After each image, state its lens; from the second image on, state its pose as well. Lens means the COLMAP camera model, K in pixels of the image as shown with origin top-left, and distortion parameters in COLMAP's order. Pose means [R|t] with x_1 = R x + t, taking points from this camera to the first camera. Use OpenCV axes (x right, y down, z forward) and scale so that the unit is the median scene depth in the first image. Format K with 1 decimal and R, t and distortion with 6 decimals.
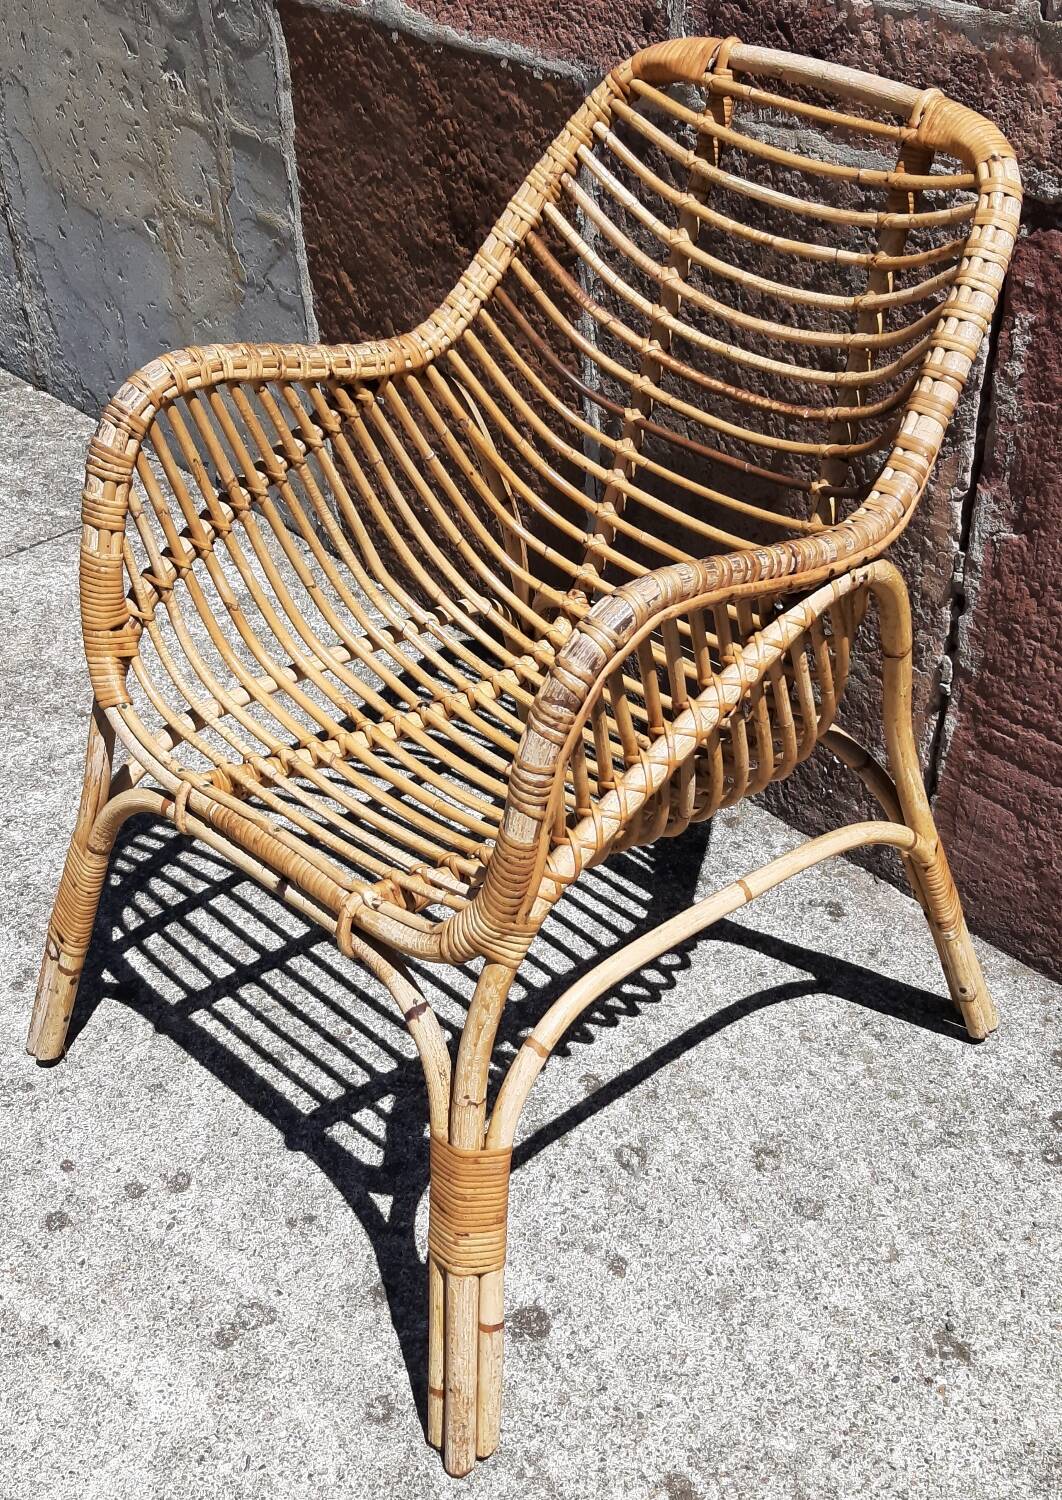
lens RADIAL K [[1730.0, 0, 599.5], [0, 1730.0, 680.4], [0, 0, 1]] dist [0.052937, 0.000000]
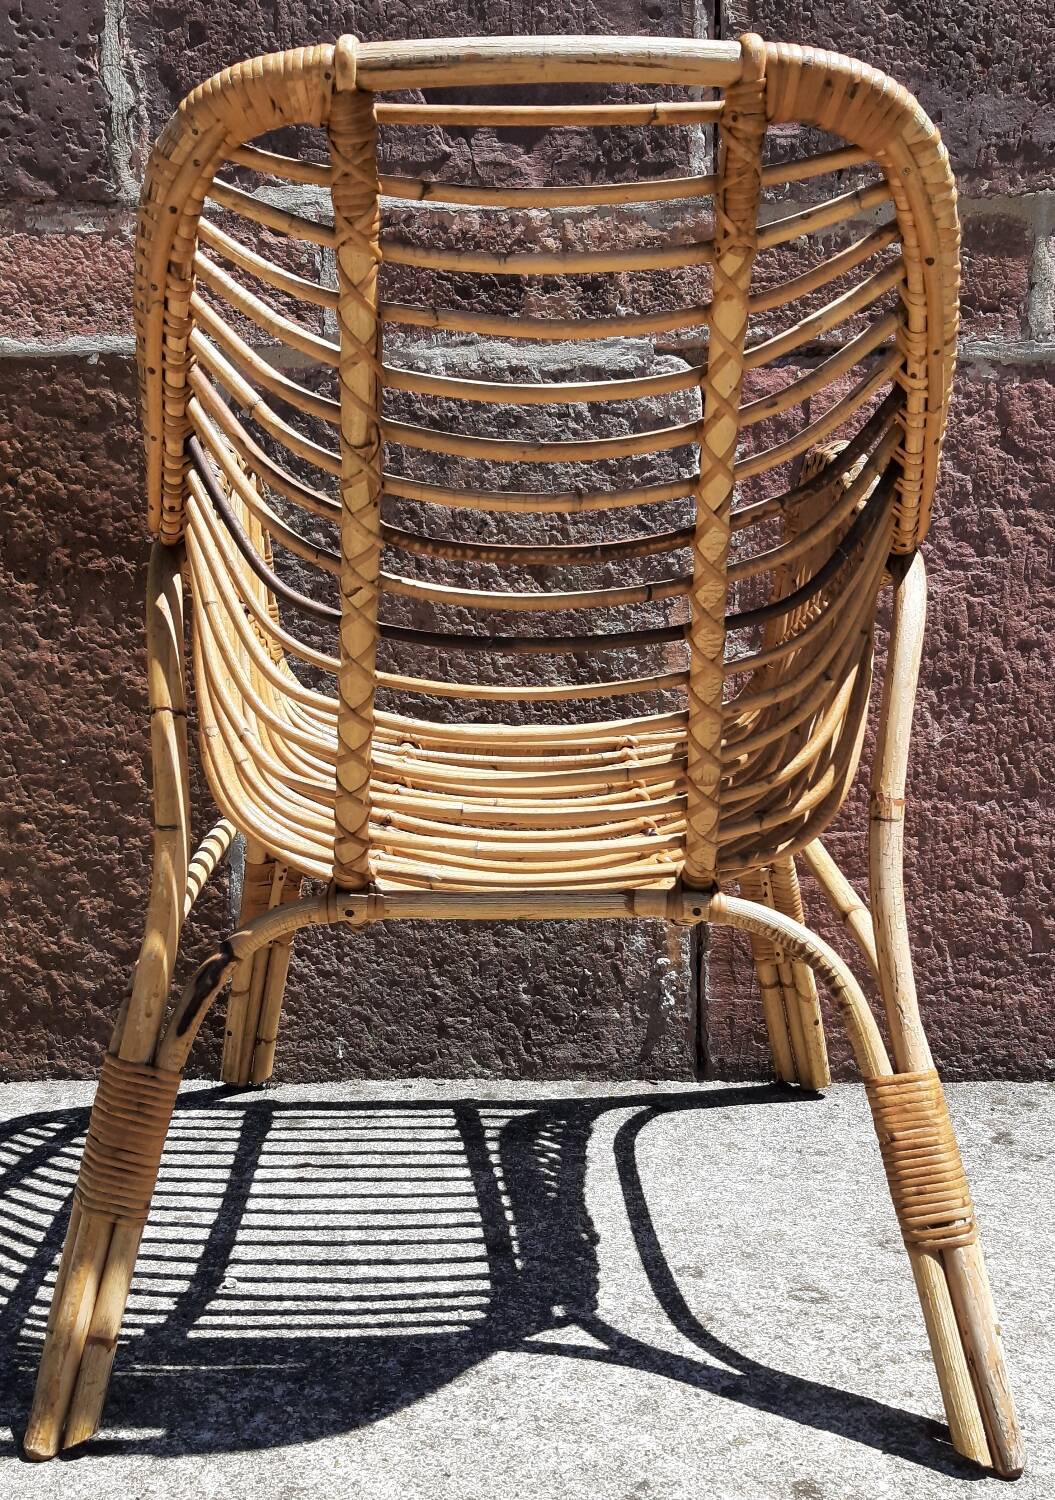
lens RADIAL K [[1524.4, 0, 484.9], [0, 1524.4, 822.9], [0, 0, 1]] dist [0.045009, 0.000000]
pose [[0.722978, -0.145857, 0.675298, -0.573581], [0.399672, 0.885594, -0.236612, 0.180711], [-0.563529, 0.440963, 0.698561, 0.448082]]
